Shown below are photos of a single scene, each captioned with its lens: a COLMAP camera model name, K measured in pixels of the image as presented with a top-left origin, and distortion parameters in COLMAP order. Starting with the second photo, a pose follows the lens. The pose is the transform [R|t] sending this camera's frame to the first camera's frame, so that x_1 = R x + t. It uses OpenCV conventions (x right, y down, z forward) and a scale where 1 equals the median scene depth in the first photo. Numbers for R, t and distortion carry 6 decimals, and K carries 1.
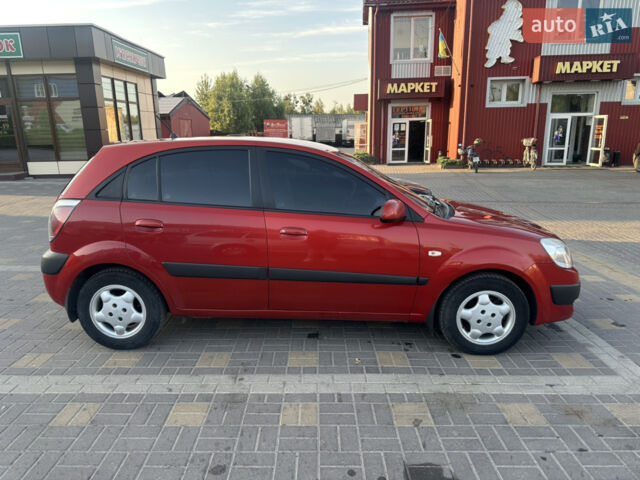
lens RADIAL K [[447.7, 0, 317.6], [0, 447.7, 246.3], [0, 0, 1]] dist [-0.002034, -0.004869]
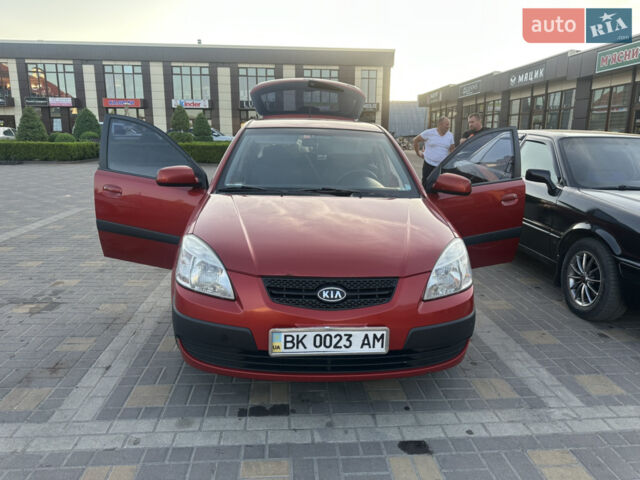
lens RADIAL K [[454.9, 0, 320.0], [0, 454.9, 240.0], [0, 0, 1]] dist [0.003852, -0.005452]
pose [[0.087995, 0.225597, -0.970238, 1.267899], [-0.263755, 0.944529, 0.195699, -0.213470], [0.960568, 0.238684, 0.142616, 1.098511]]
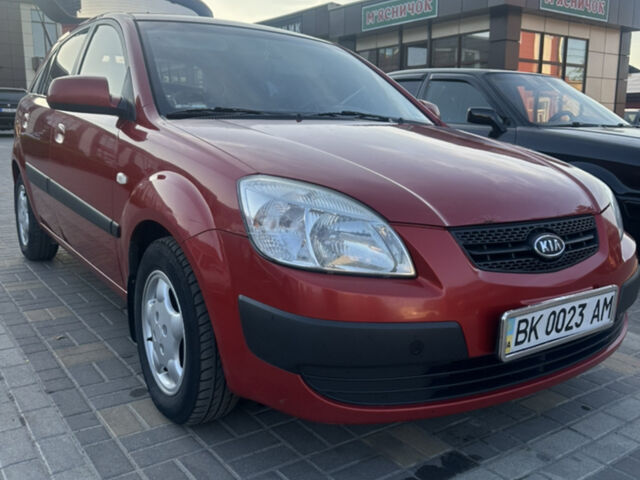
lens RADIAL K [[595.8, 0, 320.0], [0, 595.8, 240.0], [0, 0, 1]] dist [0.123965, -0.245540]
pose [[0.592852, 0.170825, -0.786985, 0.943559], [-0.222208, 0.974005, 0.044027, 0.006253], [0.774048, 0.148773, 0.615399, 0.731066]]
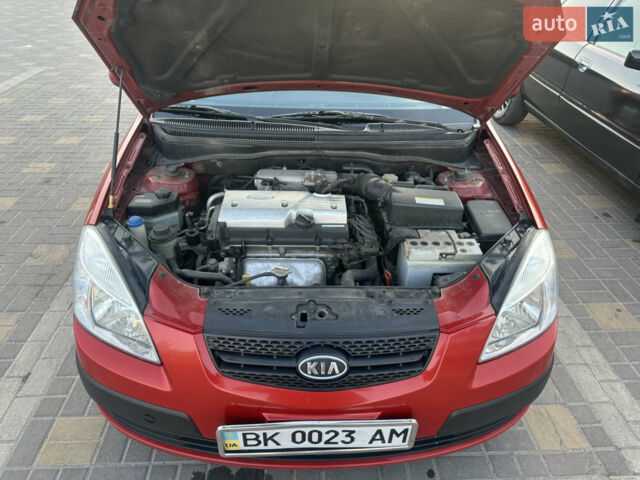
lens RADIAL K [[447.7, 0, 317.6], [0, 447.7, 246.3], [0, 0, 1]] dist [-0.002034, -0.004869]
pose [[0.054000, 0.562172, -0.825256, 0.892622], [-0.260732, 0.805728, 0.531809, -0.296945], [0.963900, 0.186453, 0.190085, 1.133916]]
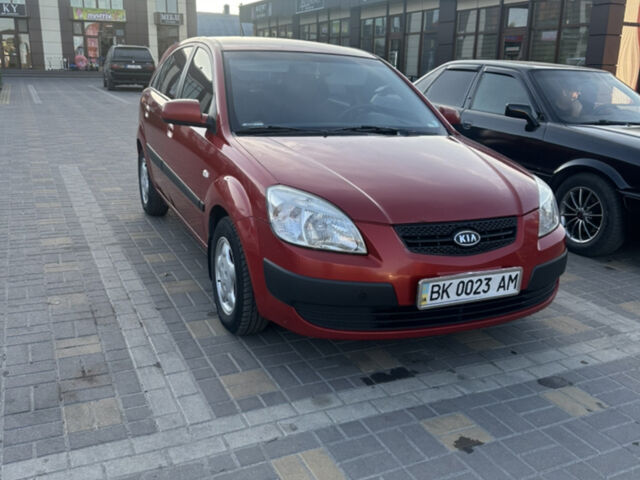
lens RADIAL K [[595.1, 0, 311.0], [0, 595.1, 244.7], [0, 0, 1]] dist [0.160062, -0.365316]
pose [[0.428555, 0.270032, -0.862220, 1.260053], [-0.256509, 0.951391, 0.170464, -0.088255], [0.866339, 0.148114, 0.476989, 0.650279]]
